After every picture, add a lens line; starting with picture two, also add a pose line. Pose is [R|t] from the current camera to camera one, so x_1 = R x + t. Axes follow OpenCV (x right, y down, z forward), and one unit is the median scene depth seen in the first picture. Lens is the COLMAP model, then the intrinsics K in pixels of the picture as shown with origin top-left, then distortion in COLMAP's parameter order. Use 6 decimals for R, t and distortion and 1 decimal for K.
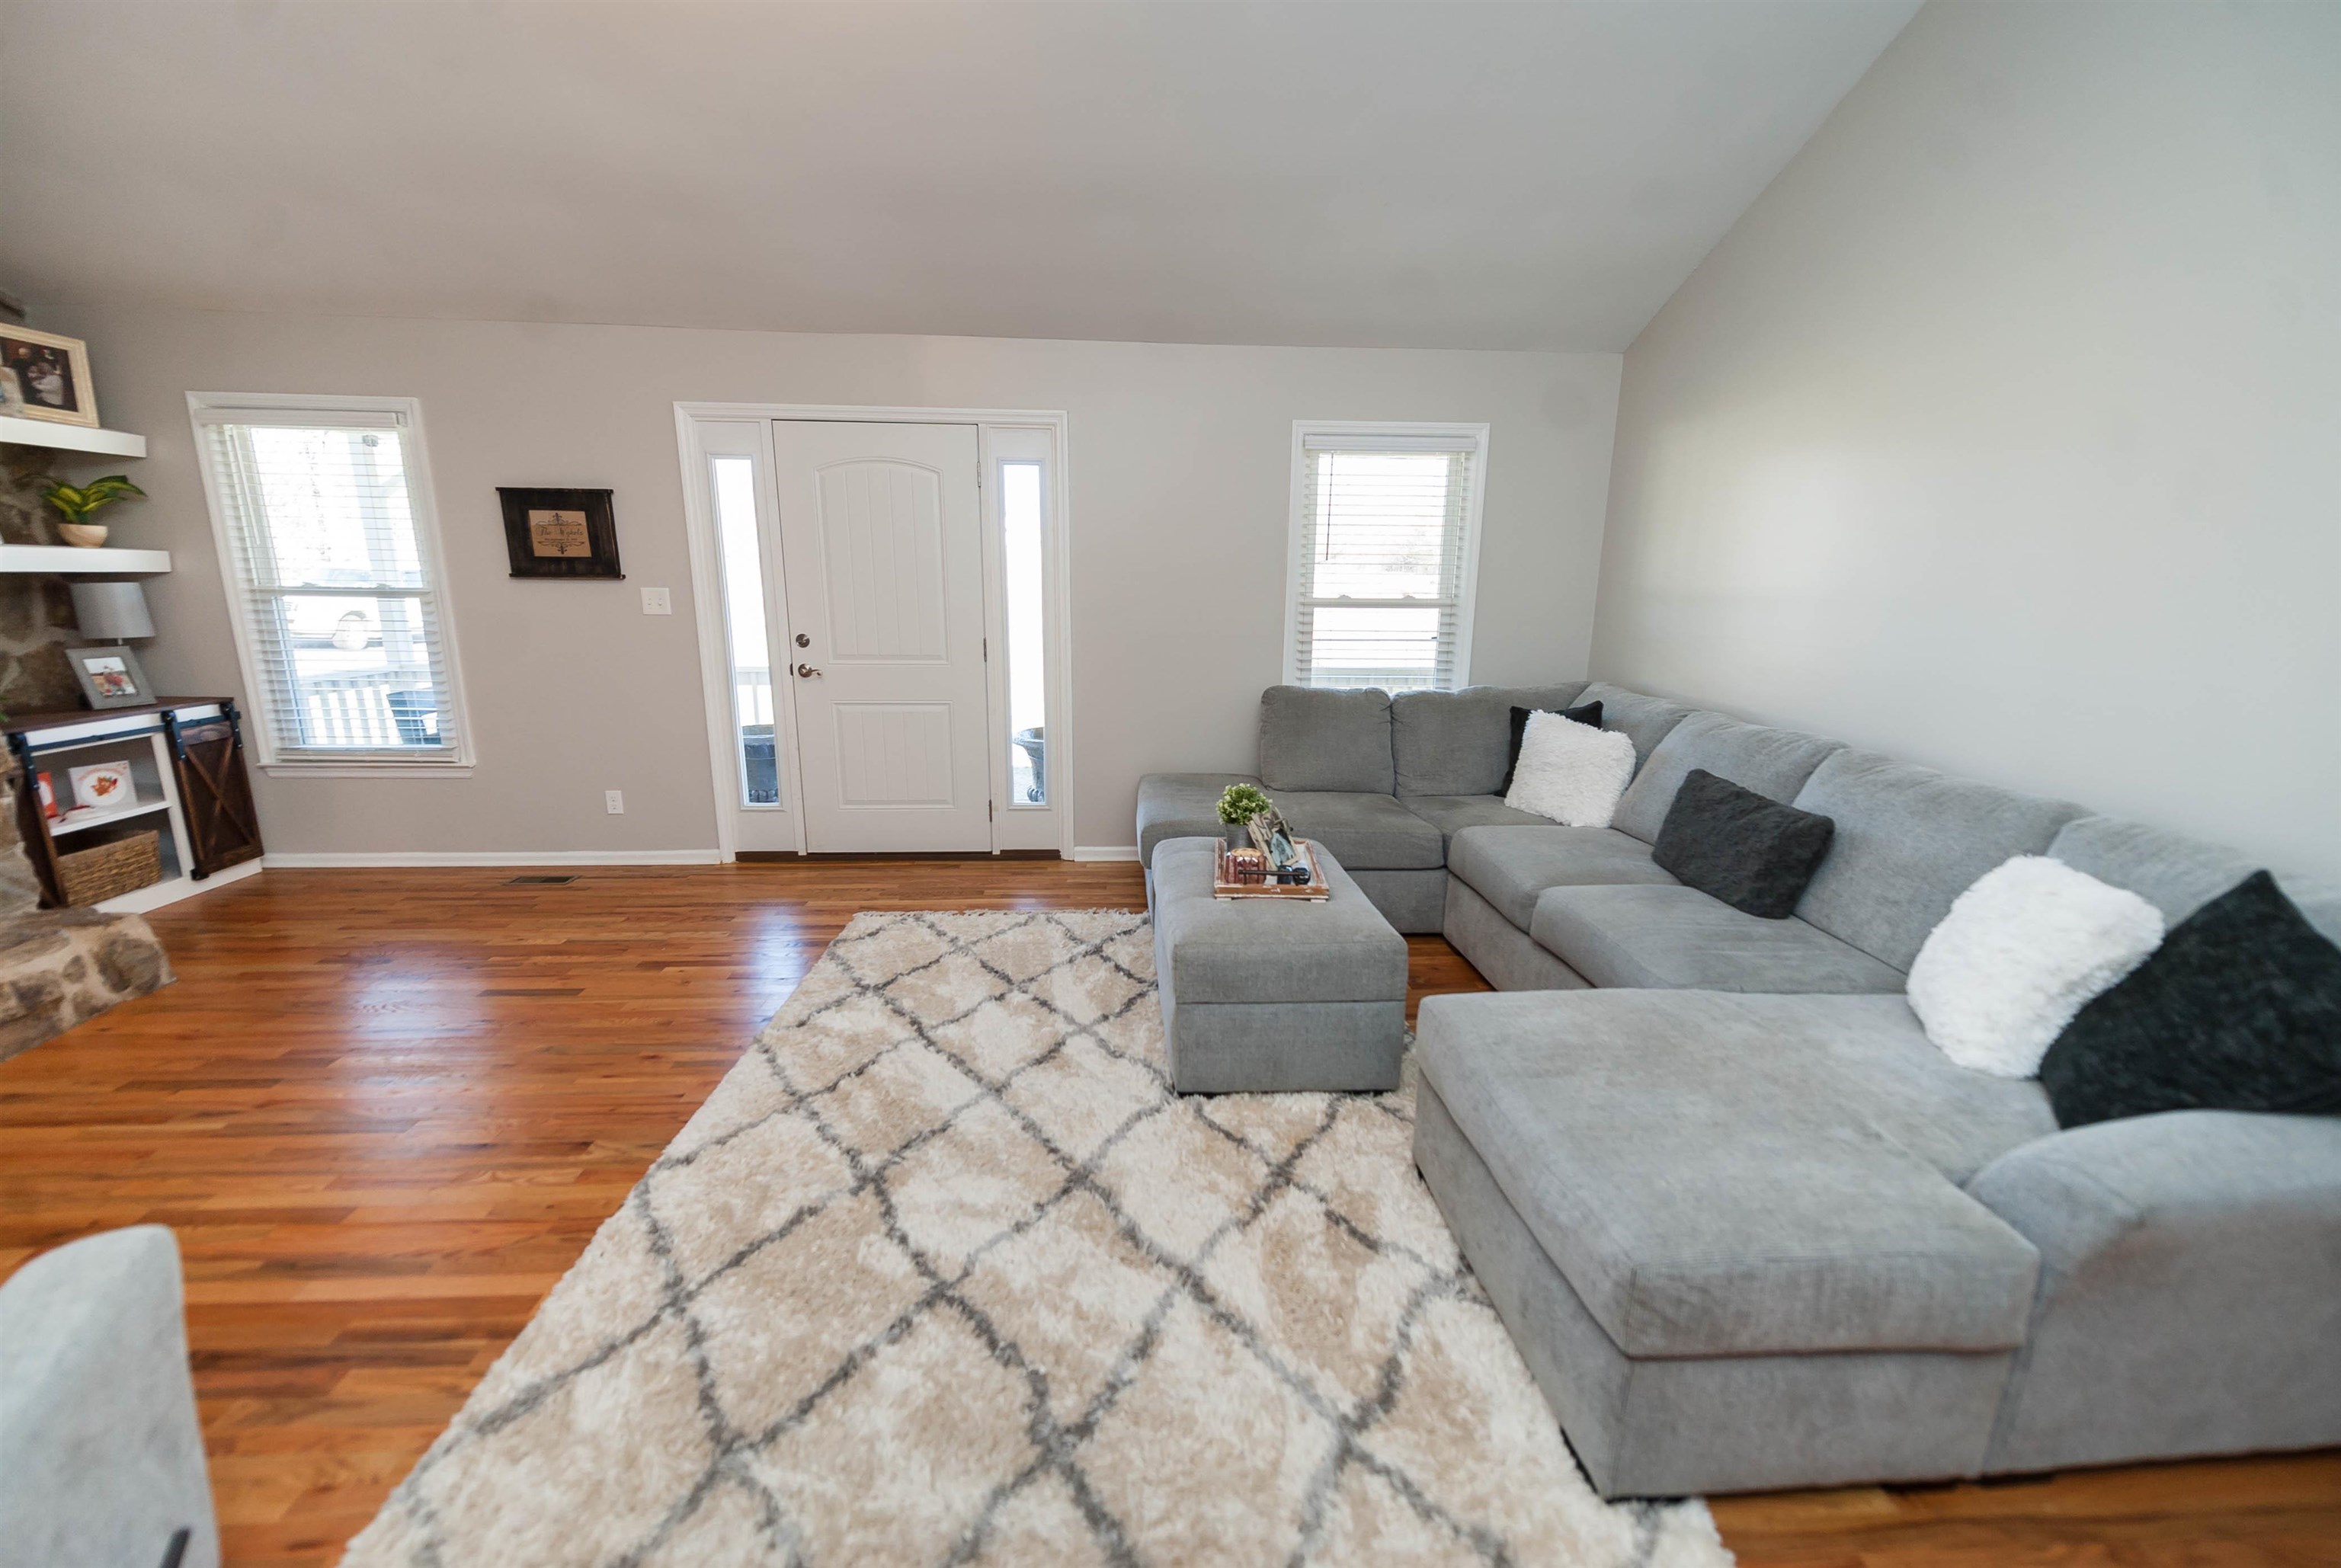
lens RADIAL K [[931.9, 0, 1150.8], [0, 931.9, 792.1], [0, 0, 1]] dist [0.001916, -0.001270]
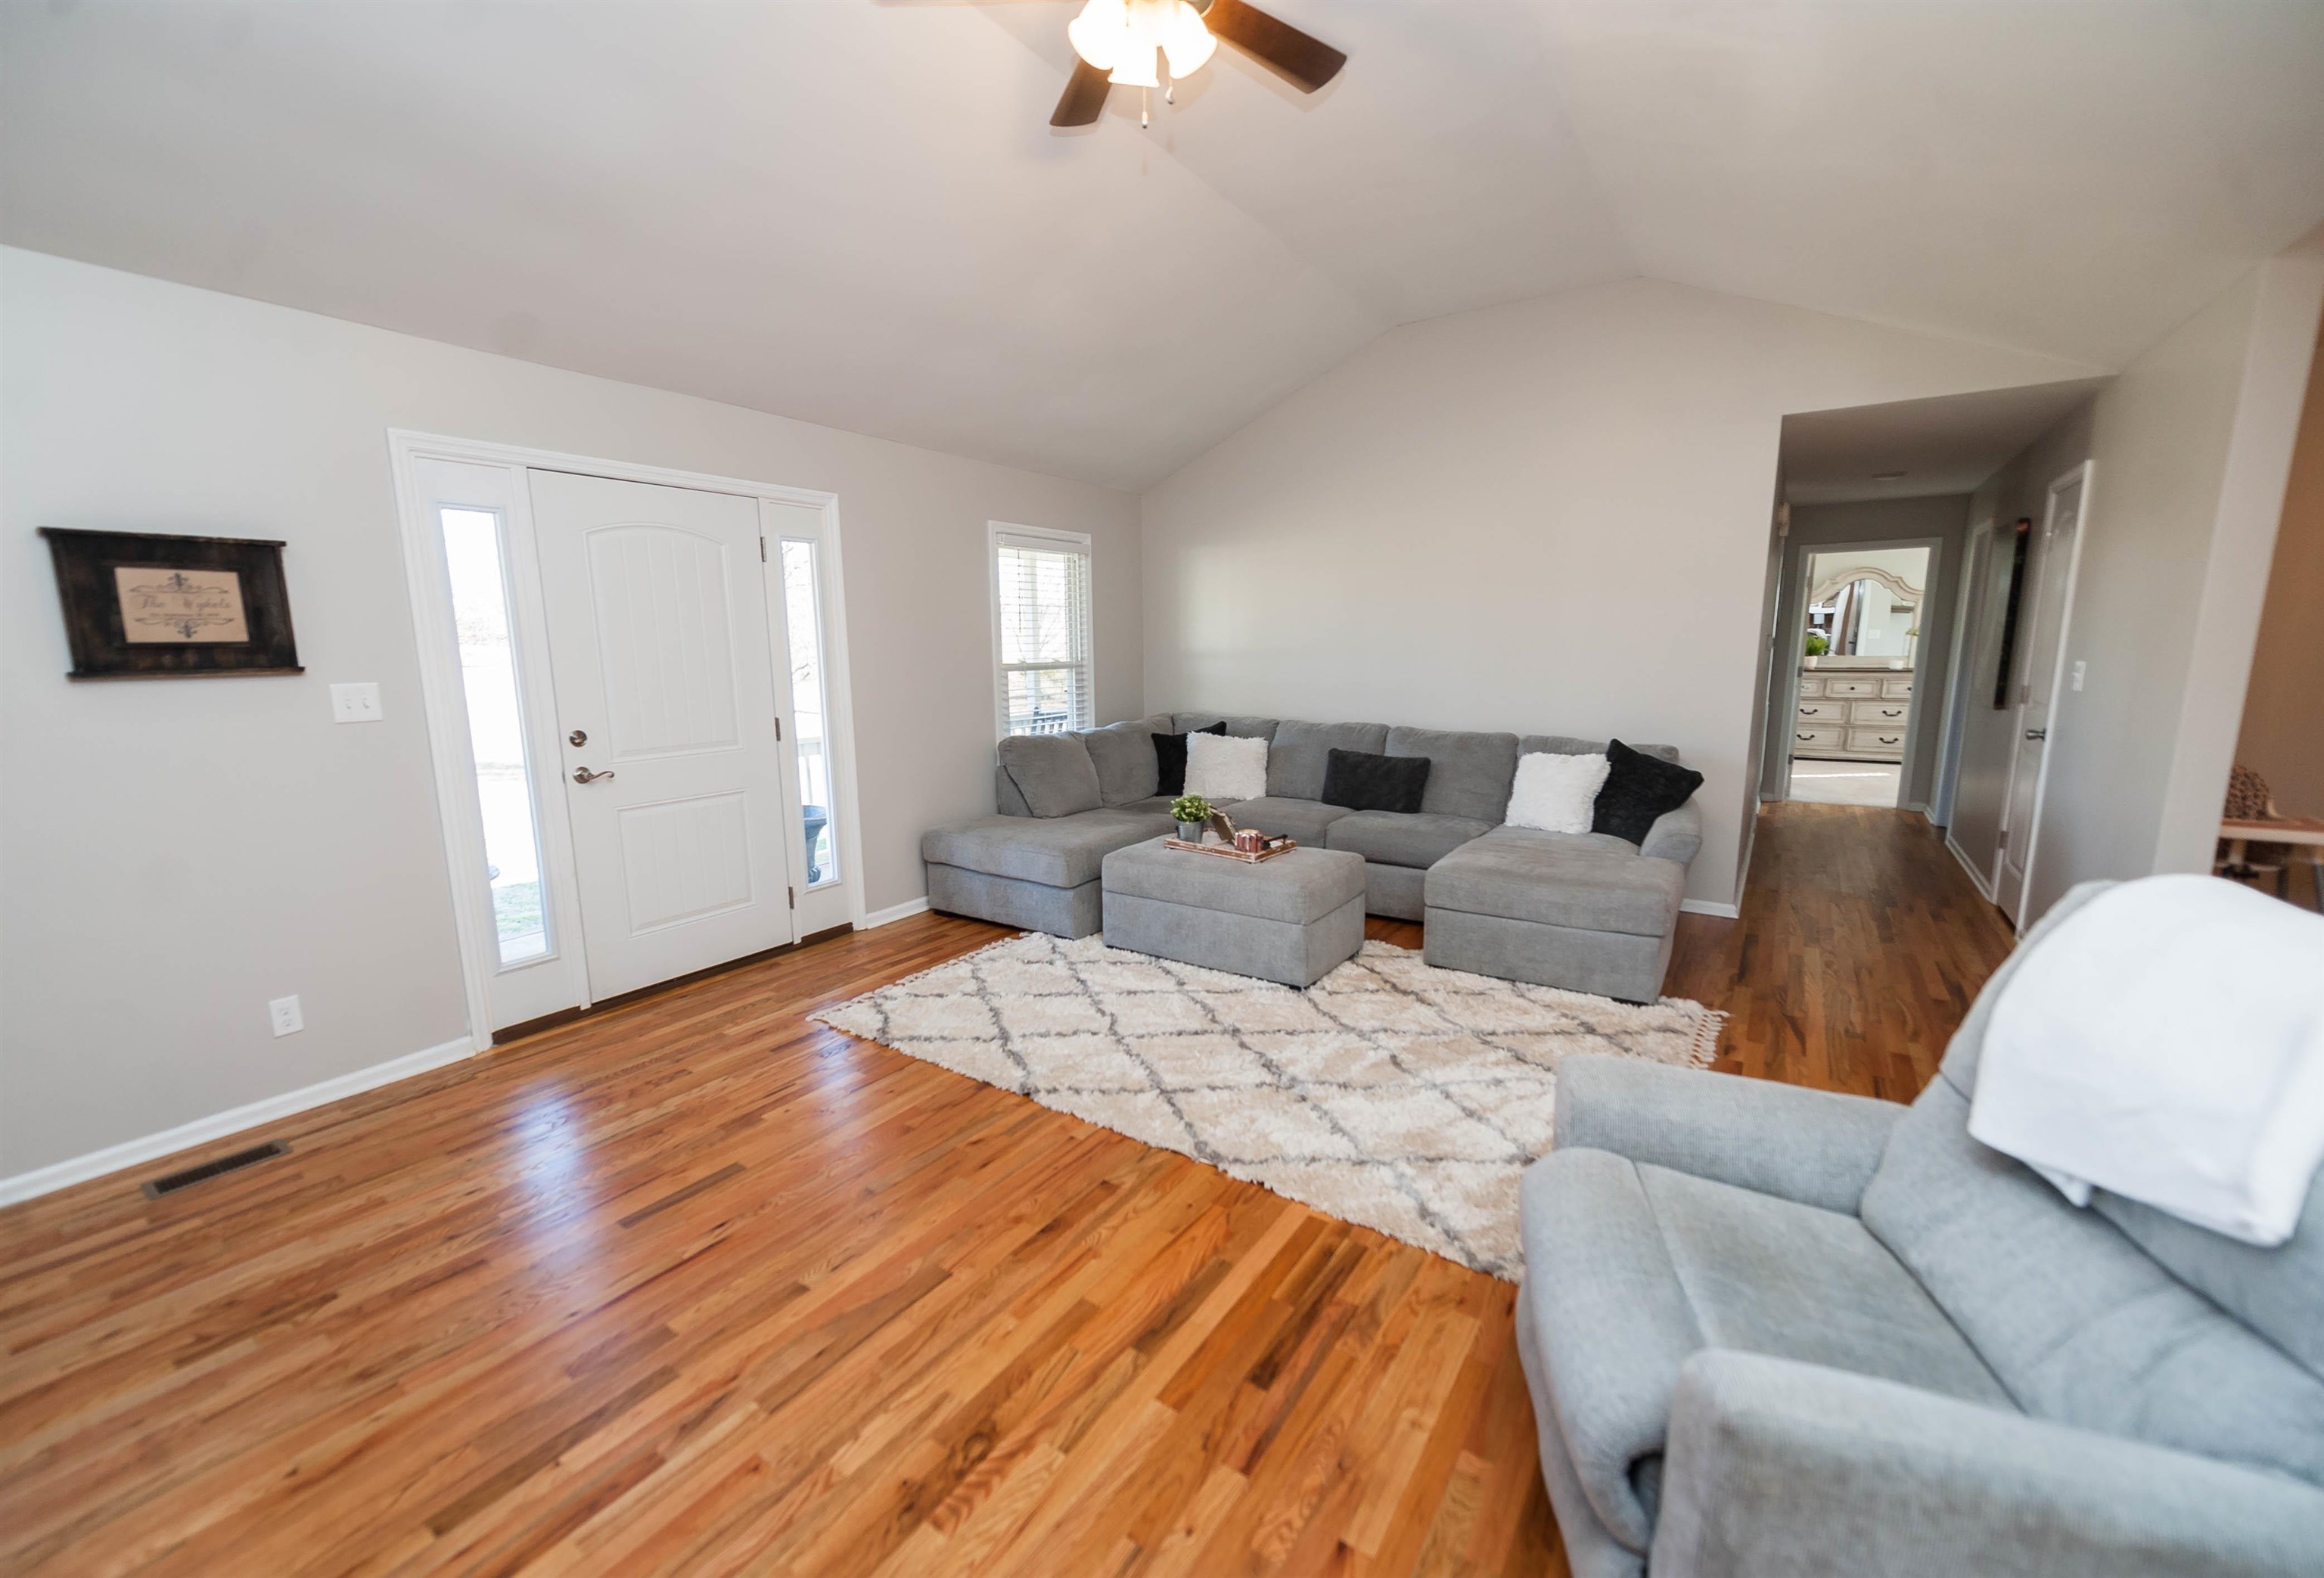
lens RADIAL K [[951.7, 0, 1118.7], [0, 951.7, 792.9], [0, 0, 1]] dist [0.008241, -0.001665]
pose [[0.620078, -0.143325, 0.771337, -0.855018], [0.196982, 0.980119, 0.023766, -0.051359], [-0.759408, 0.137202, 0.635983, 0.147809]]
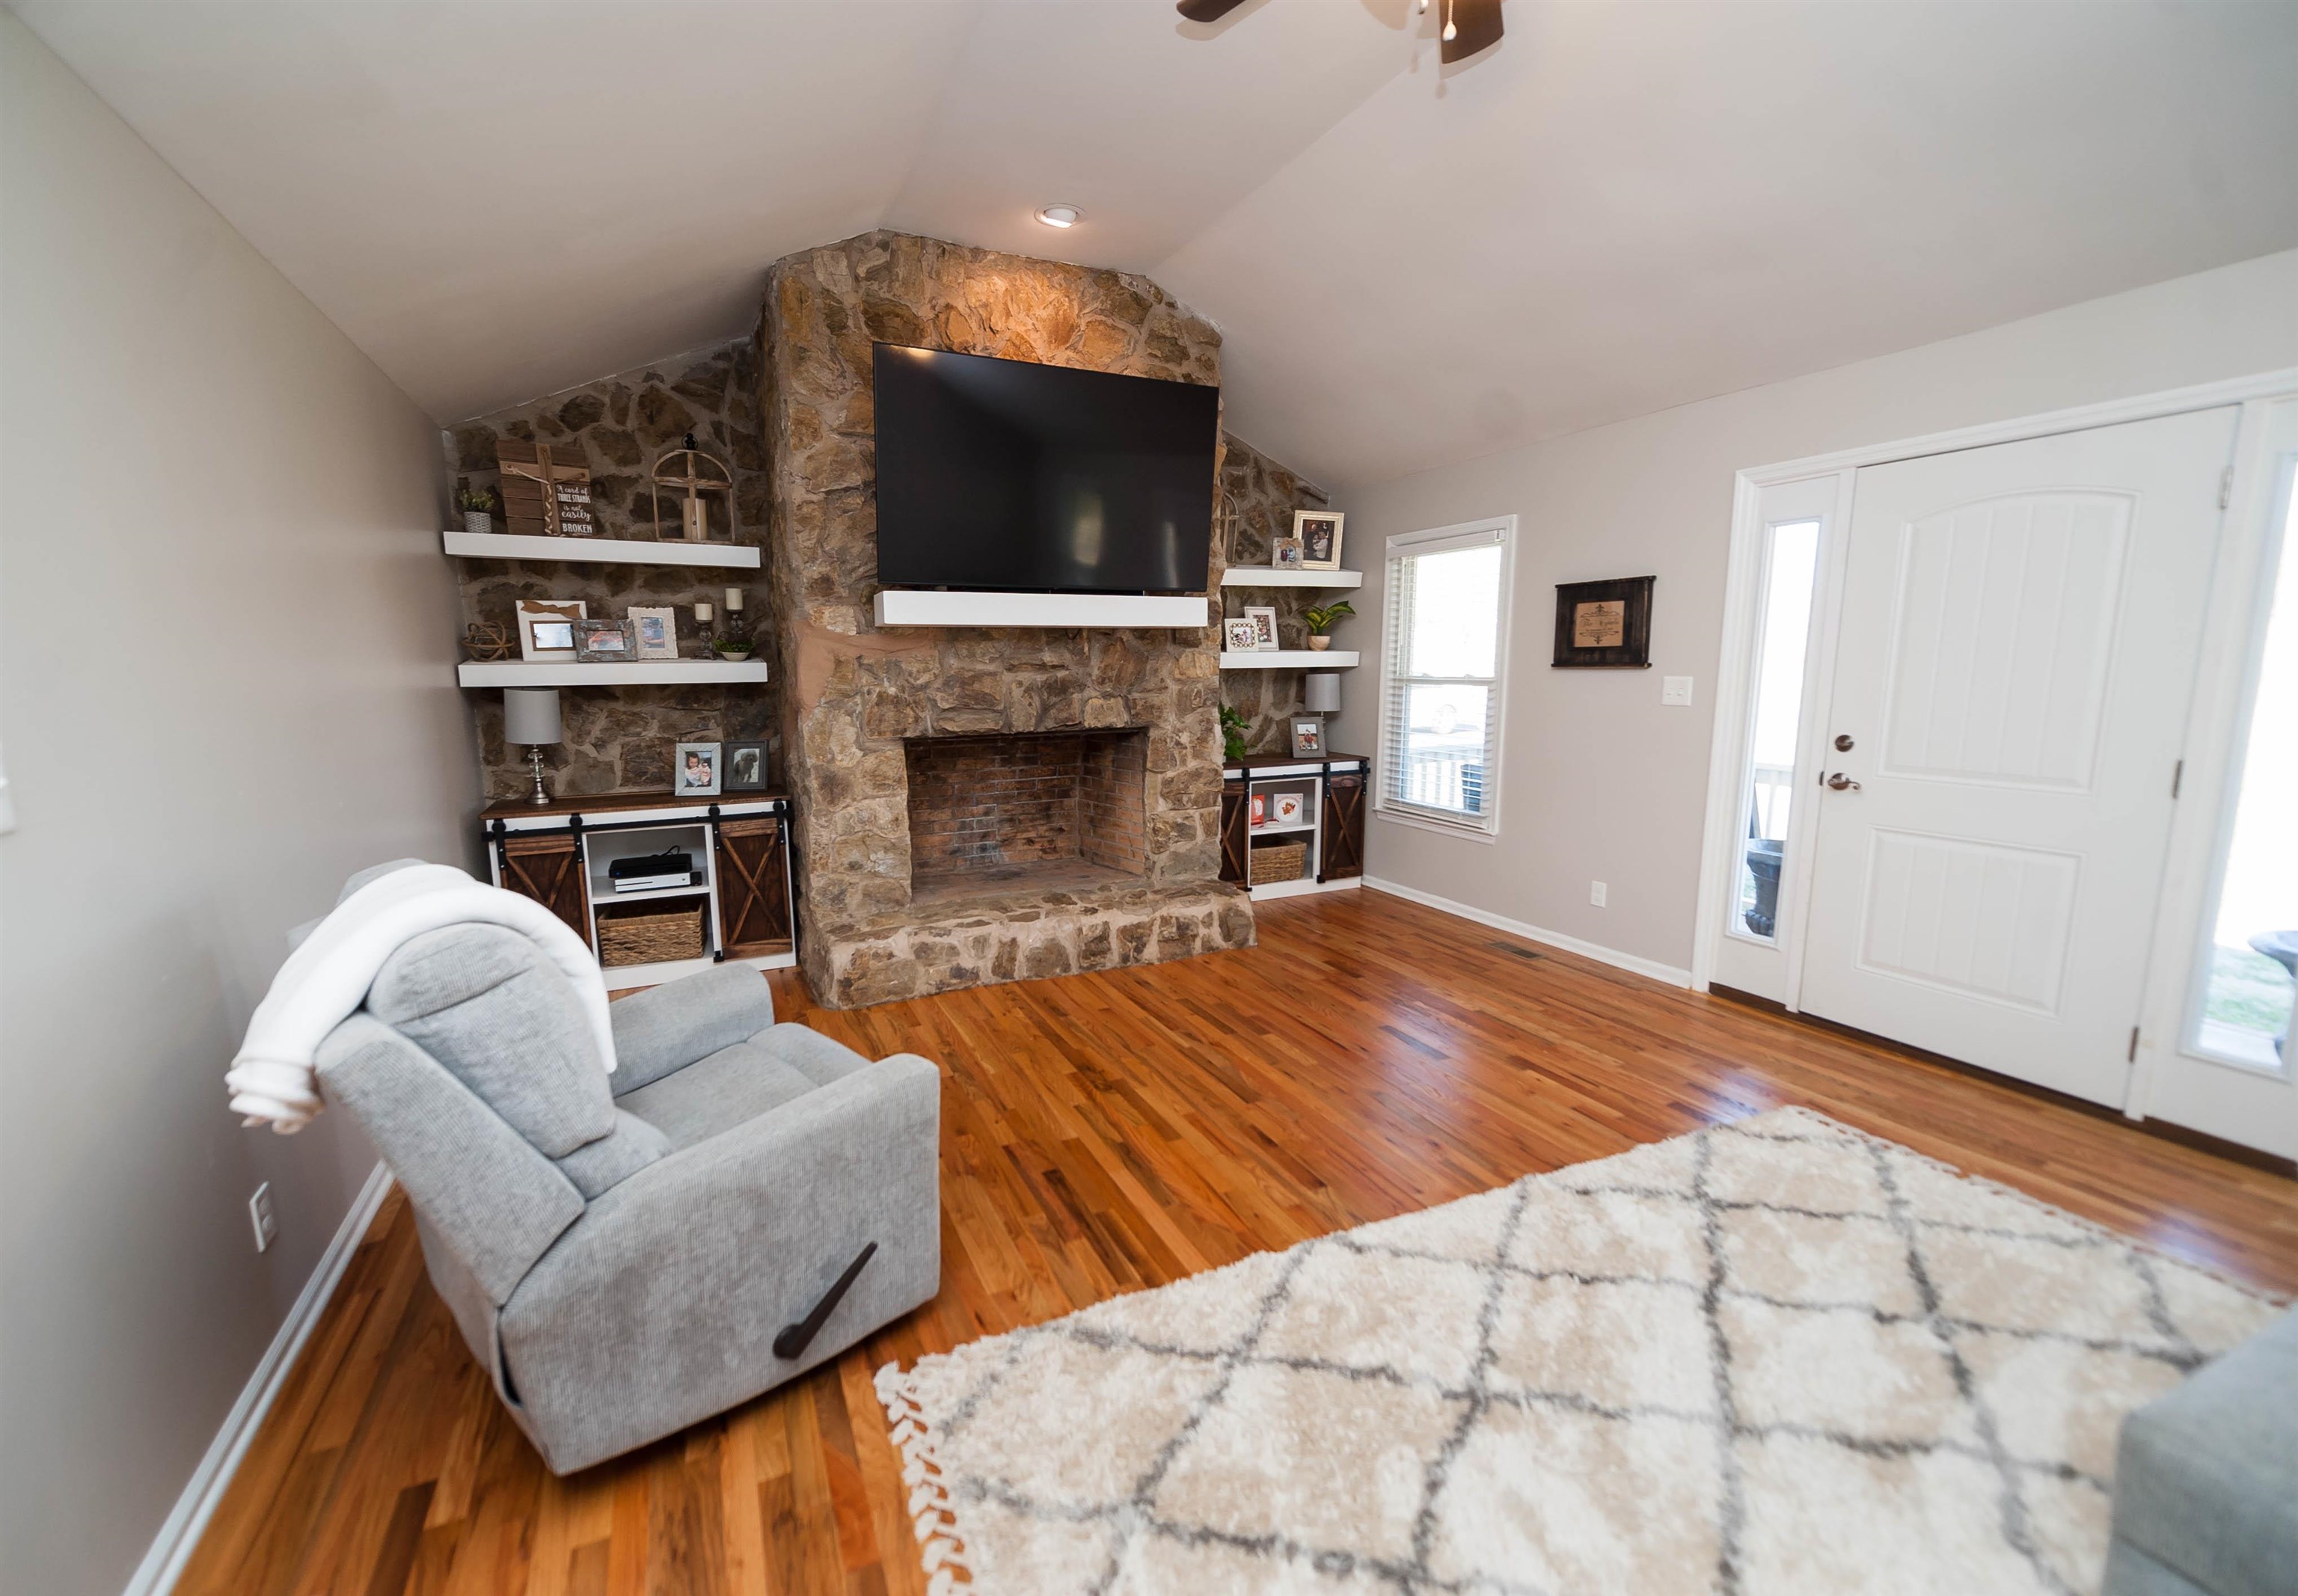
lens RADIAL K [[926.6, 0, 1099.8], [0, 926.6, 810.6], [0, 0, 1]] dist [0.000884, -0.001388]
pose [[0.349416, 0.132624, -0.927534, 0.156098], [-0.195786, 0.978413, 0.066143, -0.044294], [0.916284, 0.158487, 0.367839, 0.184762]]
